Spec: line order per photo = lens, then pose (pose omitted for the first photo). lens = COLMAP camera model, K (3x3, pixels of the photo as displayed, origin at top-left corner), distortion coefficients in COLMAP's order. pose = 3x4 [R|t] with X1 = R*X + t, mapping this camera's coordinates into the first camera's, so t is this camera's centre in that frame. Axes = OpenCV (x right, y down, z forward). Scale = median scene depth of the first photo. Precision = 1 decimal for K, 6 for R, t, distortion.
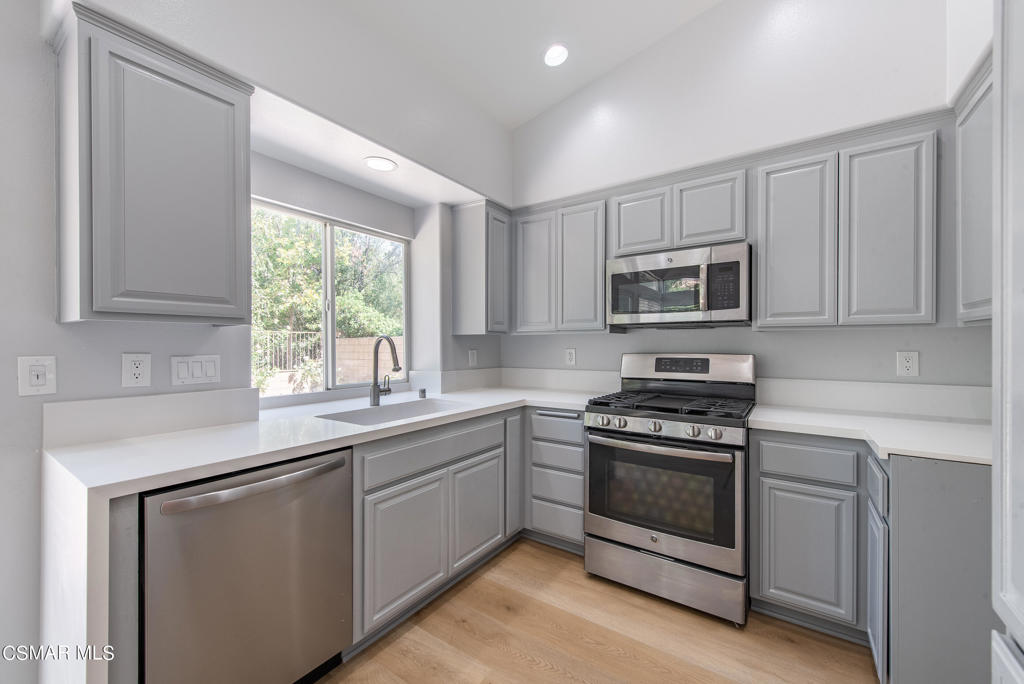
lens RADIAL K [[404.5, 0, 512.0], [0, 404.5, 342.0], [0, 0, 1]] dist [-0.000253, -0.000627]
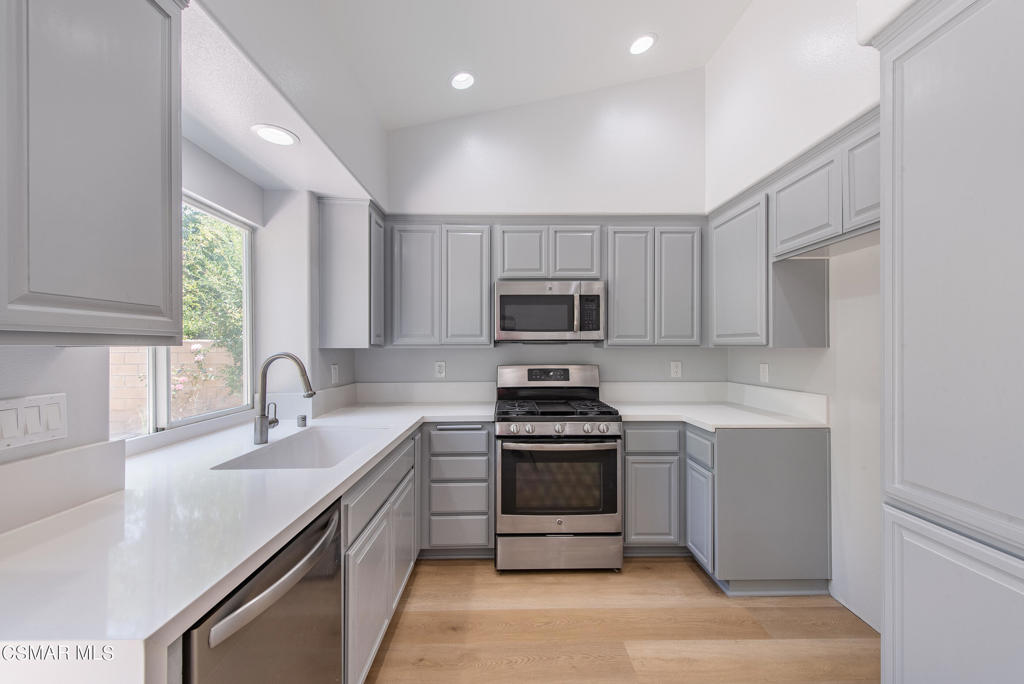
lens RADIAL K [[404.5, 0, 512.0], [0, 404.5, 342.0], [0, 0, 1]] dist [-0.000253, -0.000627]
pose [[0.811604, 0.008981, 0.584140, -0.420564], [-0.004442, 0.999948, -0.009202, -0.032197], [-0.584192, 0.004874, 0.811601, 0.095402]]
